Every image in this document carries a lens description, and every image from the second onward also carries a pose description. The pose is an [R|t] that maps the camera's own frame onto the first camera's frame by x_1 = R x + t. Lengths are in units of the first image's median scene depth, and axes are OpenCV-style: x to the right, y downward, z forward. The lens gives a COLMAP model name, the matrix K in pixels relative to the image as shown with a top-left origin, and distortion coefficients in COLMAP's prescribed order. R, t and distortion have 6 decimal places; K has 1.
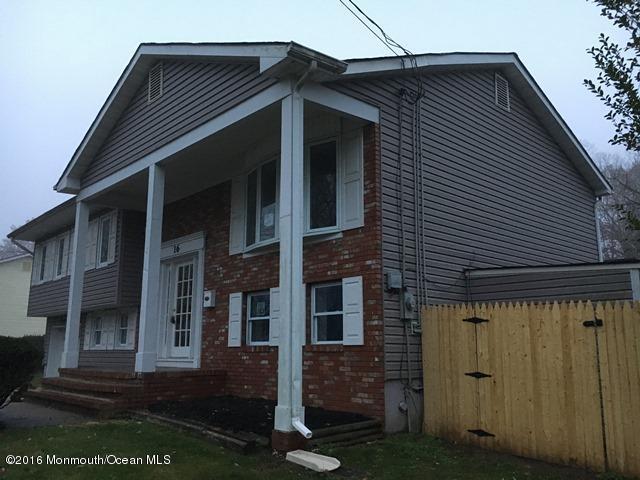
lens RADIAL K [[547.4, 0, 319.2], [0, 547.4, 239.9], [0, 0, 1]] dist [0.046428, -0.032164]
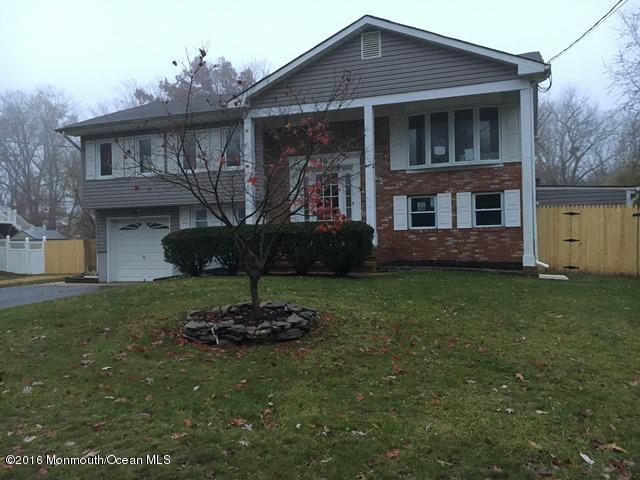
lens RADIAL K [[547.4, 0, 321.9], [0, 547.4, 241.5], [0, 0, 1]] dist [0.046428, -0.032164]
pose [[0.891313, -0.012695, 0.453211, -1.287378], [-0.071178, 0.983295, 0.167526, -0.022391], [-0.447767, -0.181576, 0.875520, -0.326019]]
